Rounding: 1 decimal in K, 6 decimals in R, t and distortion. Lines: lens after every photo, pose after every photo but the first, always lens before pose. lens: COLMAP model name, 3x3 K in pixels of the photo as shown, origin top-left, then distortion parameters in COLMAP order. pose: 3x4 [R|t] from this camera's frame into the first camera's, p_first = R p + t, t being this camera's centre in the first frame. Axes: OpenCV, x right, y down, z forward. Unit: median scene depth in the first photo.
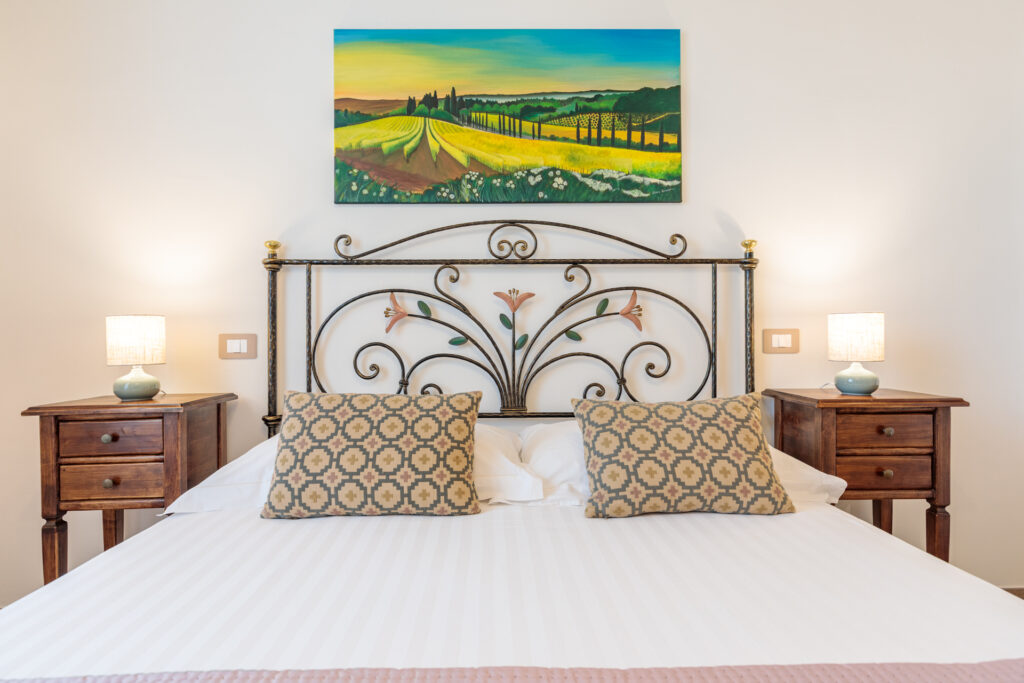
lens RADIAL K [[551.2, 0, 510.0], [0, 551.2, 336.1], [0, 0, 1]] dist [0.004595, 0.000090]
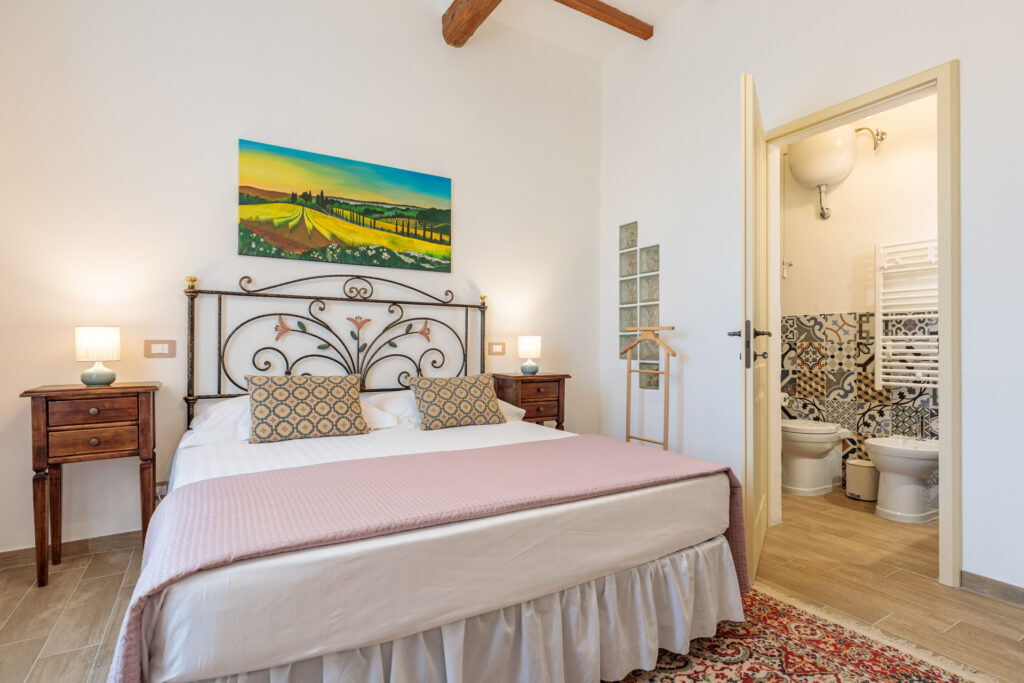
lens RADIAL K [[514.0, 0, 513.2], [0, 514.0, 337.7], [0, 0, 1]] dist [-0.000178, 0.000141]
pose [[0.863372, 0.020183, 0.504164, -0.376722], [-0.014110, 0.999775, -0.015861, -0.001805], [-0.504370, 0.006580, 0.863462, -0.596844]]
